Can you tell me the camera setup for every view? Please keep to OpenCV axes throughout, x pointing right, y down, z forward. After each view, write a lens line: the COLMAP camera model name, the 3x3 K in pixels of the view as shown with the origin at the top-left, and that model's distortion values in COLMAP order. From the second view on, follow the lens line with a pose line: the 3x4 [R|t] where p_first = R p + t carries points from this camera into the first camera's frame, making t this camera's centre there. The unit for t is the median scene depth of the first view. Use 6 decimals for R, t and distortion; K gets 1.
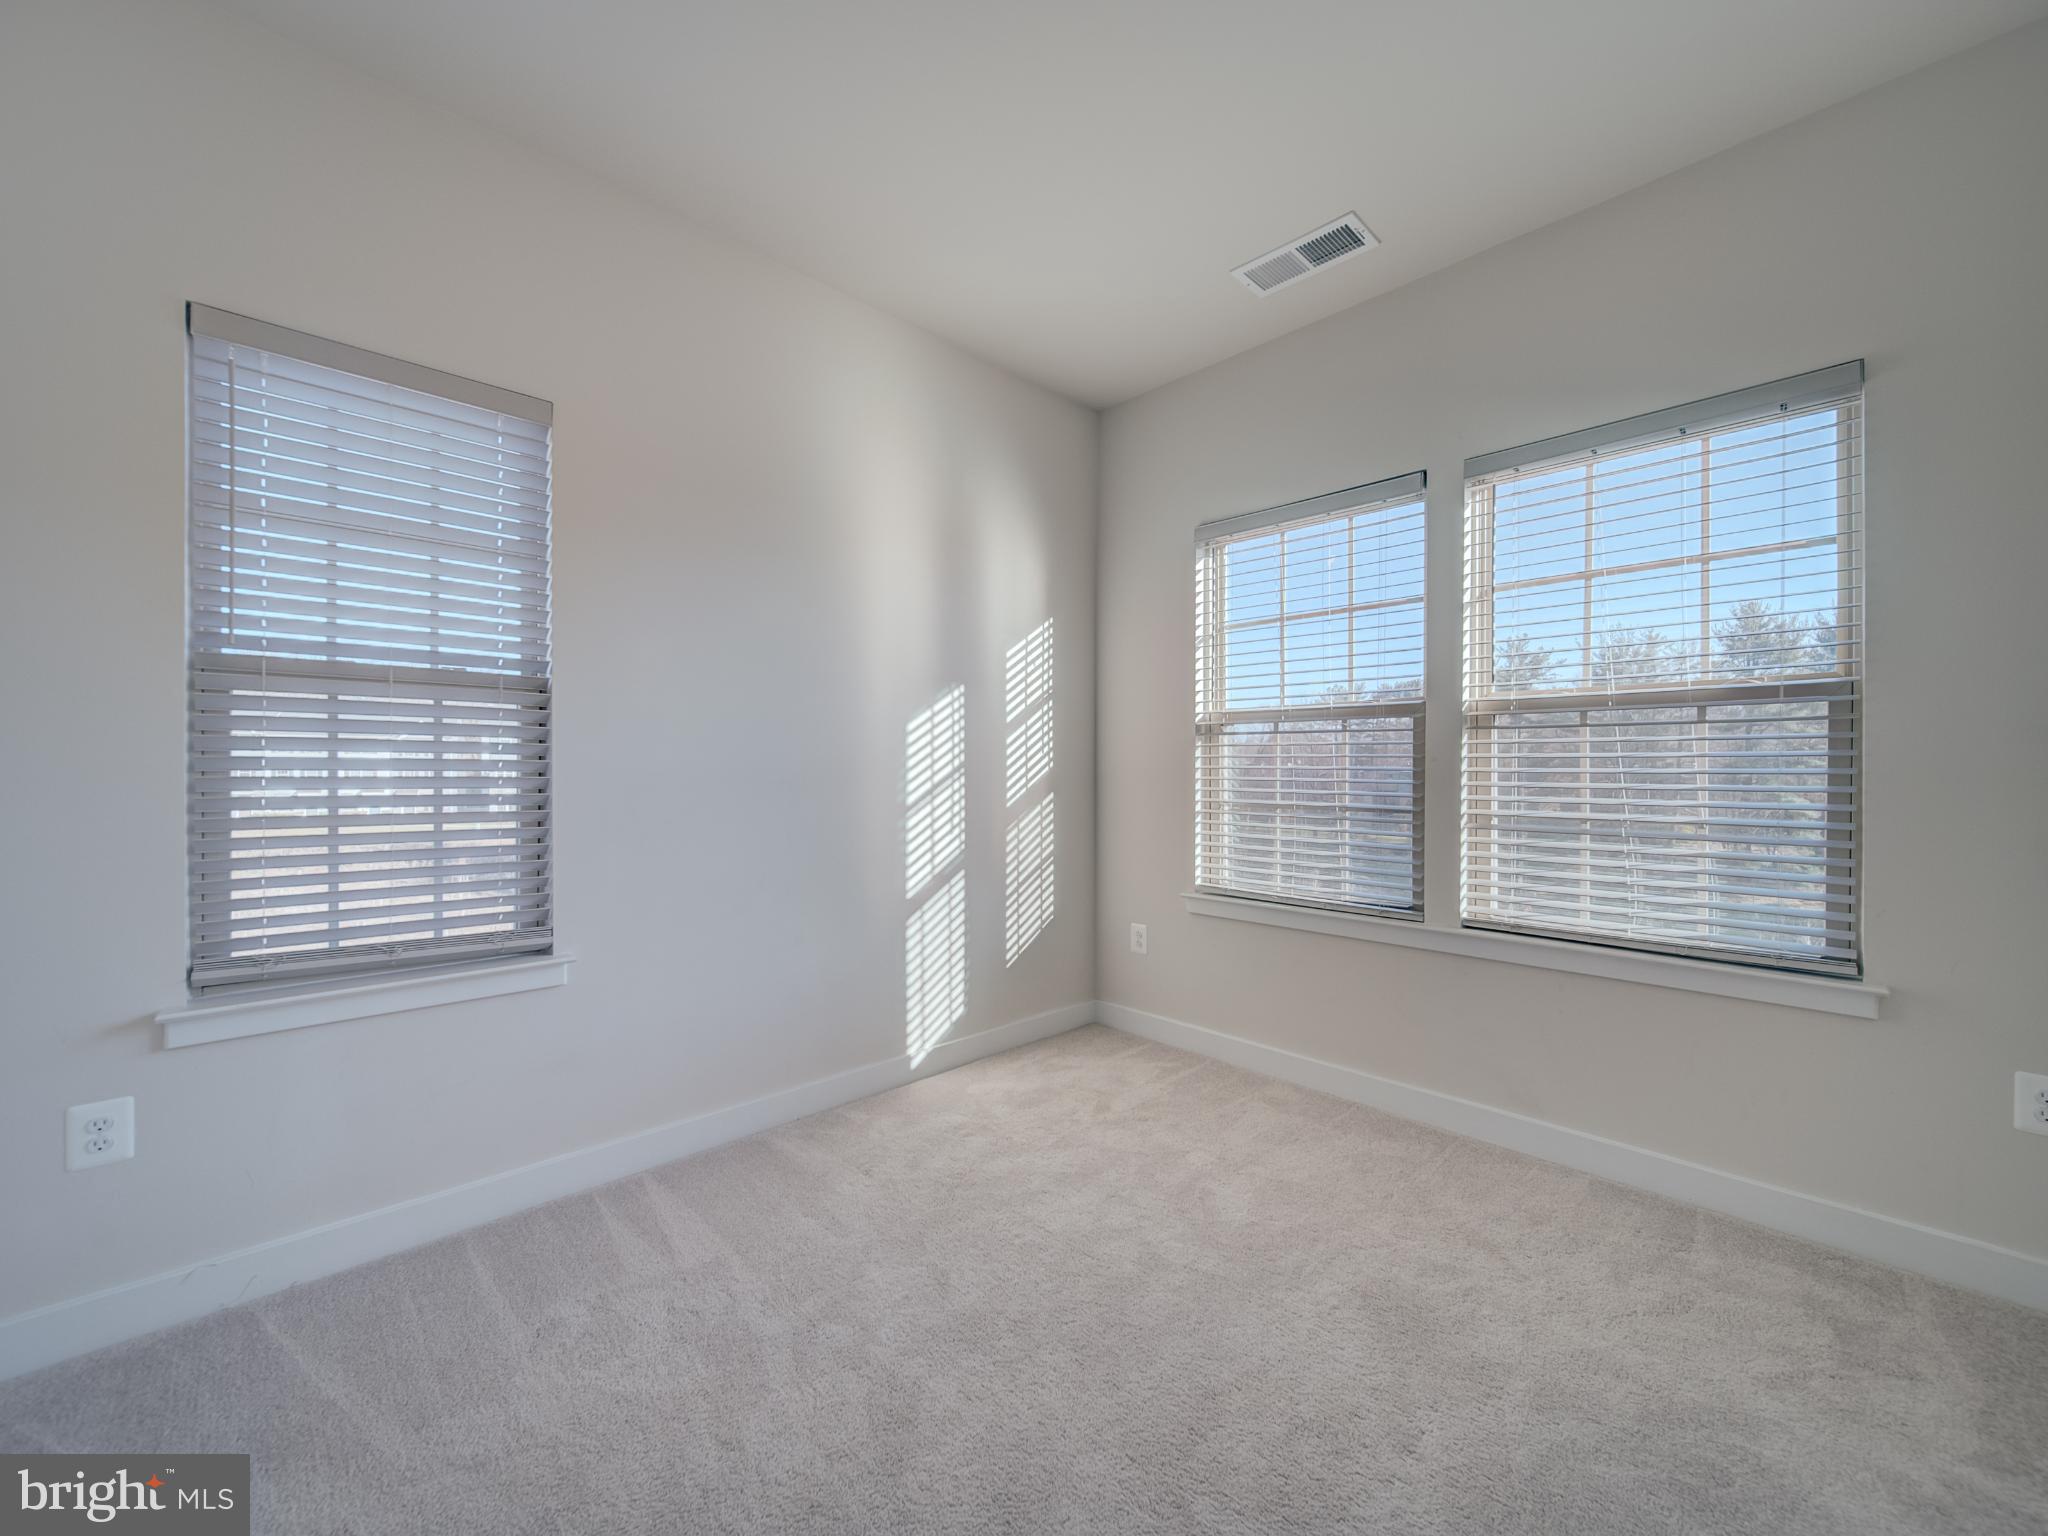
lens RADIAL K [[803.3, 0, 1025.2], [0, 803.3, 771.3], [0, 0, 1]] dist [-0.001018, -0.001973]
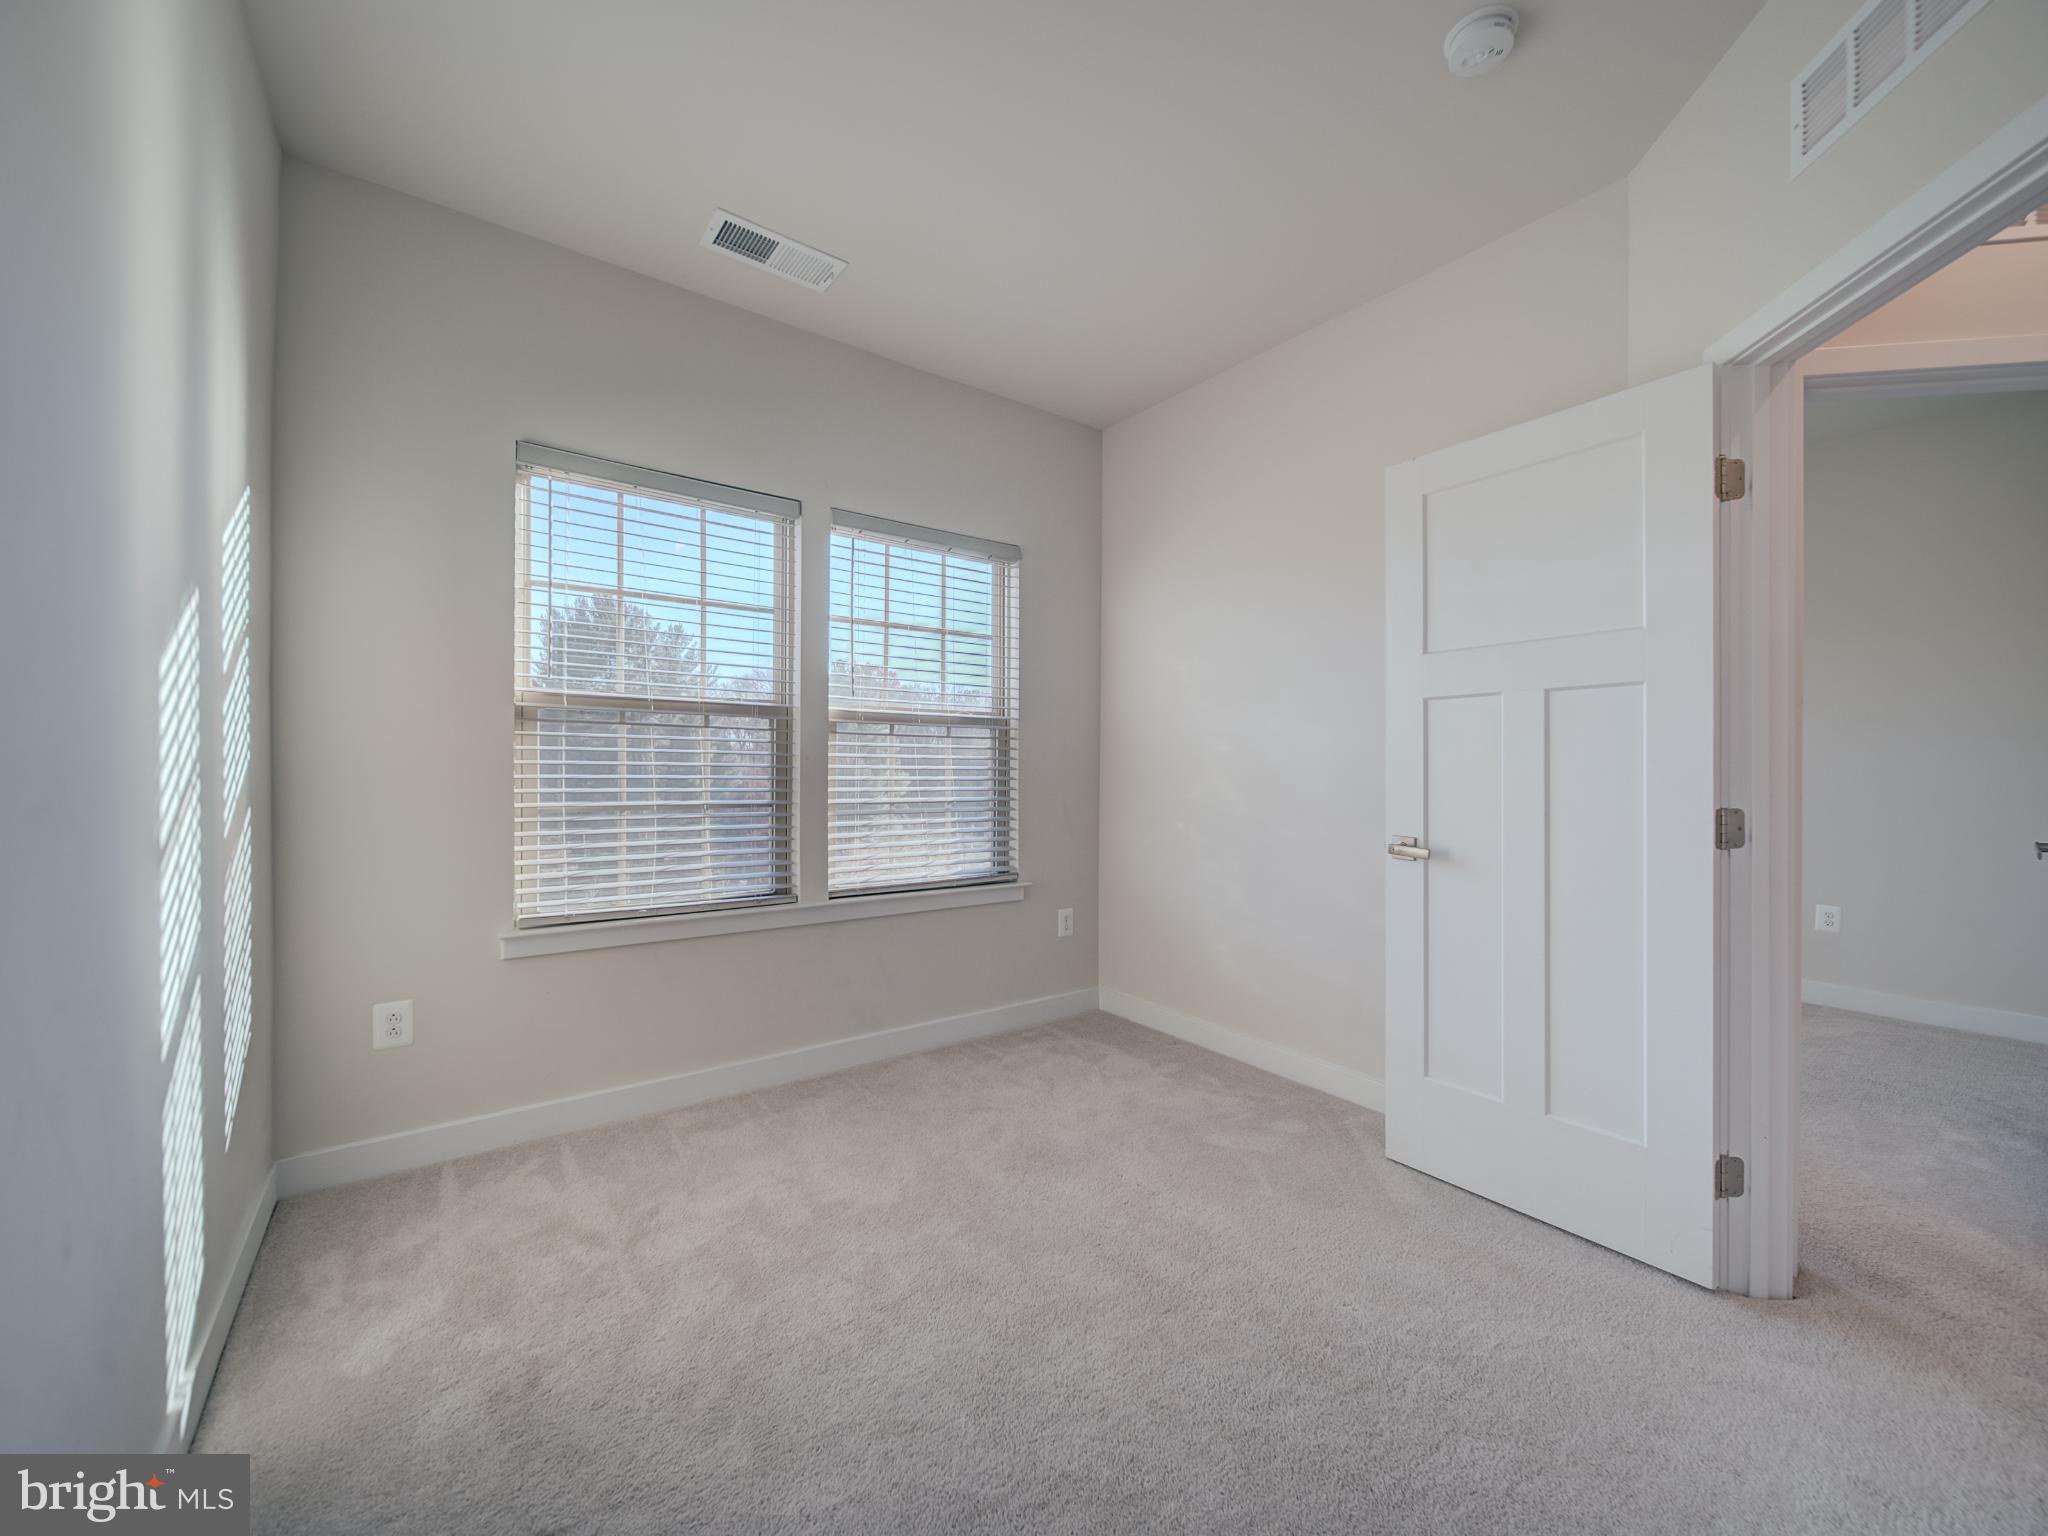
lens RADIAL K [[806.6, 0, 1032.8], [0, 806.6, 769.2], [0, 0, 1]] dist [-0.001620, -0.001037]
pose [[0.115129, -0.006745, 0.993328, -0.580276], [-0.005937, 0.999954, 0.007478, -0.008991], [-0.993333, -0.006759, 0.115084, 0.532907]]
